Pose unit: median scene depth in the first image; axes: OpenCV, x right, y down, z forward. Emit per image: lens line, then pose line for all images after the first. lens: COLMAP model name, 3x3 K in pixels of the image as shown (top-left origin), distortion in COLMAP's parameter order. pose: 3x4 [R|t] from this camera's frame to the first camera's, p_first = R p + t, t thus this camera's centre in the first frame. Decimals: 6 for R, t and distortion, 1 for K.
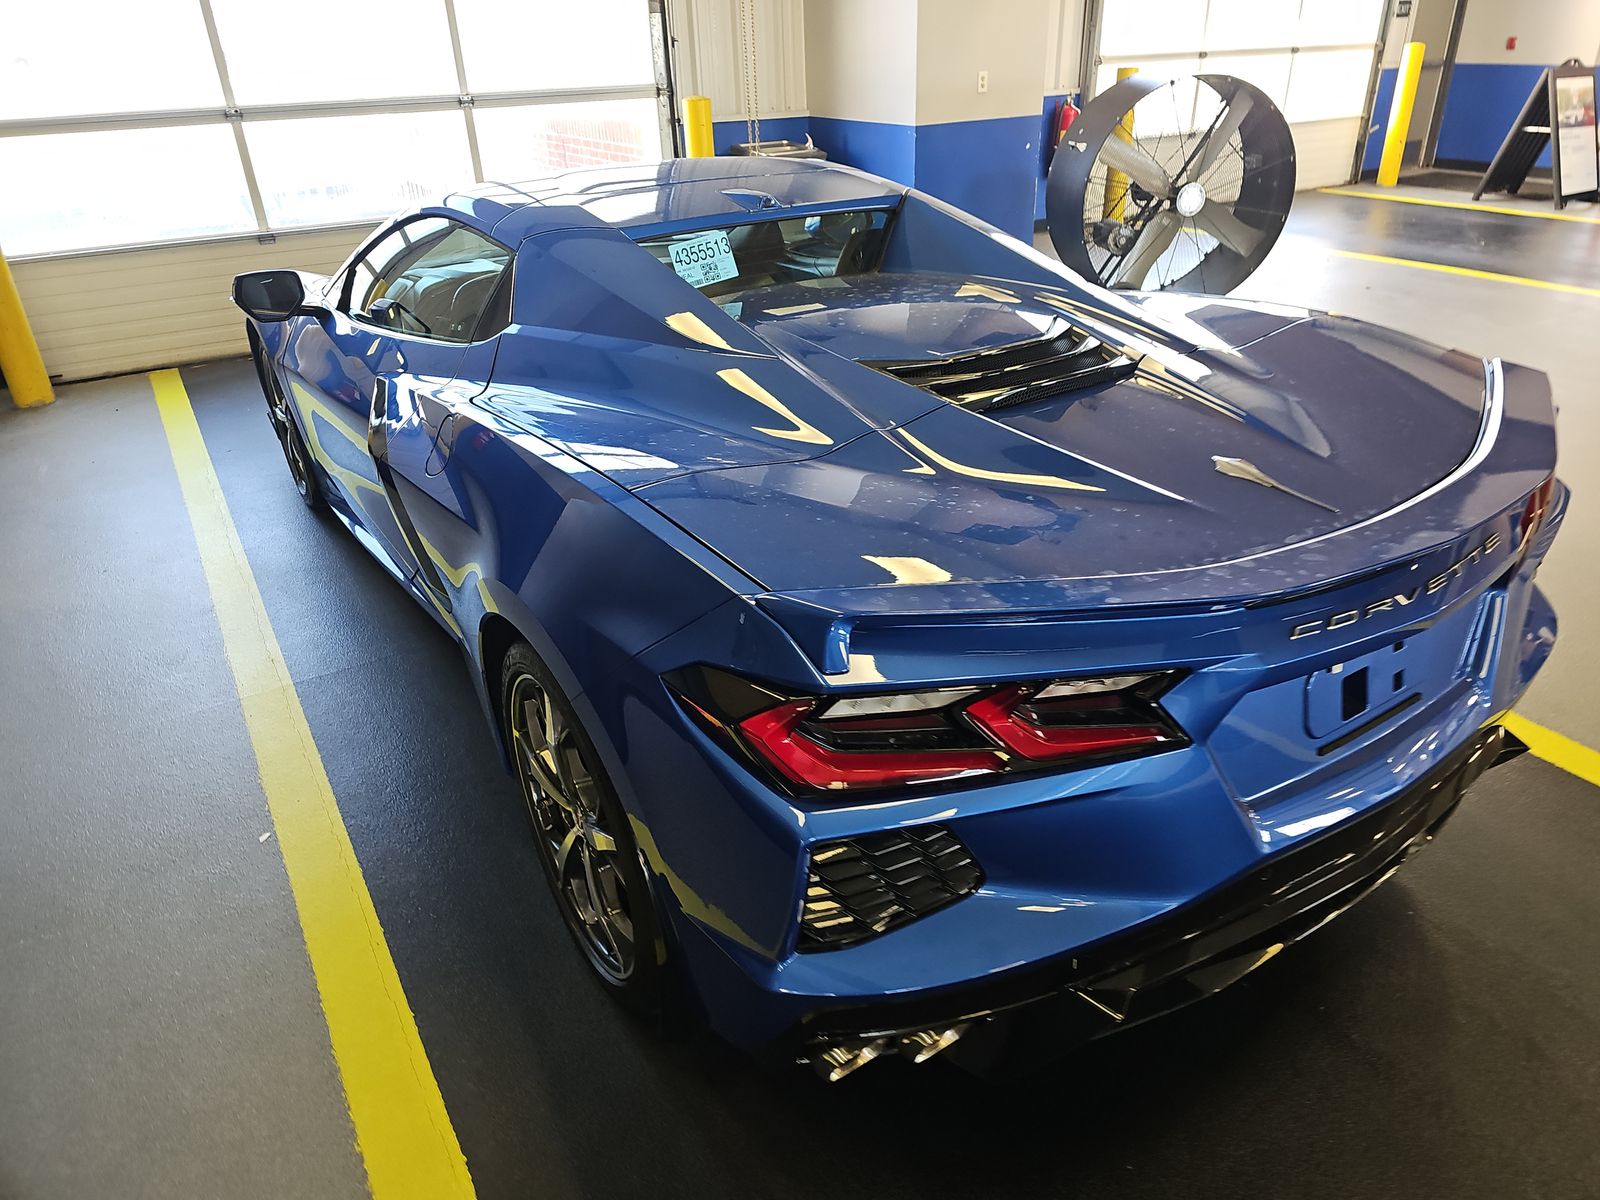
lens RADIAL K [[1062.5, 0, 812.3], [0, 1062.5, 595.6], [0, 0, 1]] dist [0.040561, -0.024054]
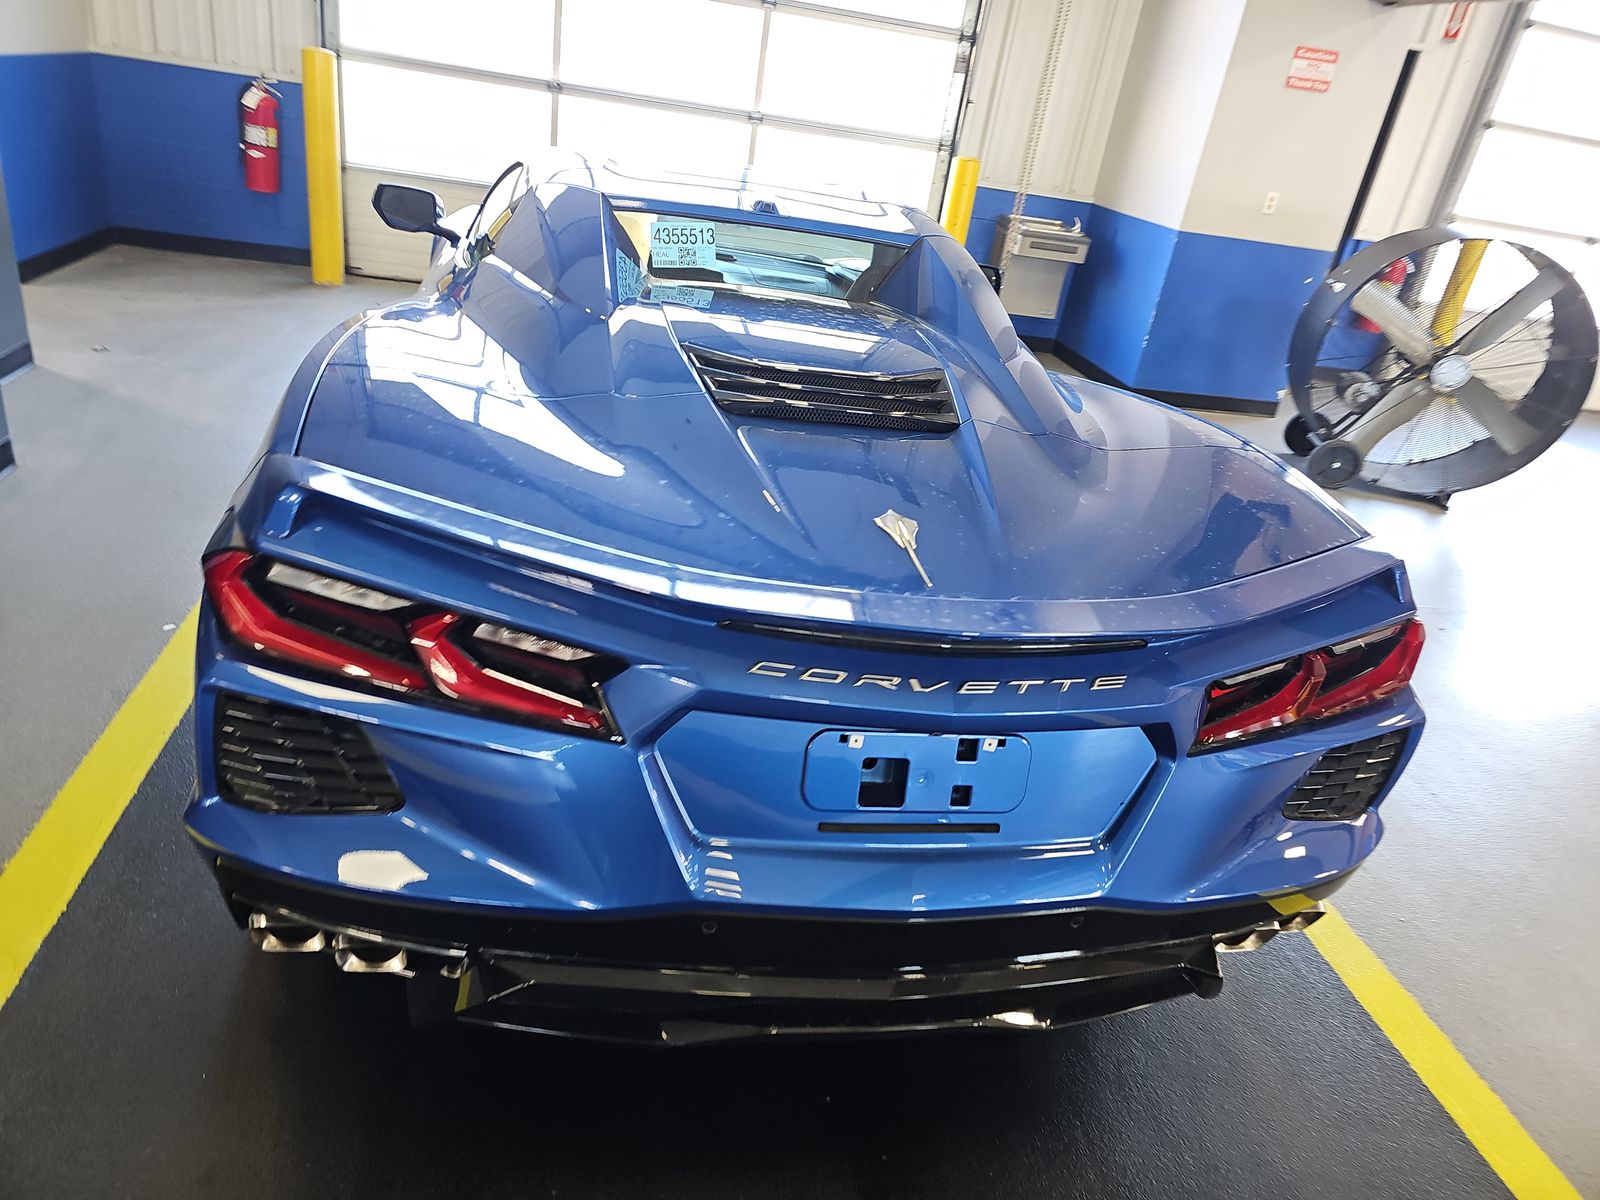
lens RADIAL K [[1062.5, 0, 803.5], [0, 1062.5, 605.0], [0, 0, 1]] dist [0.040561, -0.024054]
pose [[0.906108, 0.315538, -0.281786, 0.173407], [-0.330972, 0.943610, -0.007633, -0.005800], [0.263488, 0.100180, 0.959447, 0.028542]]
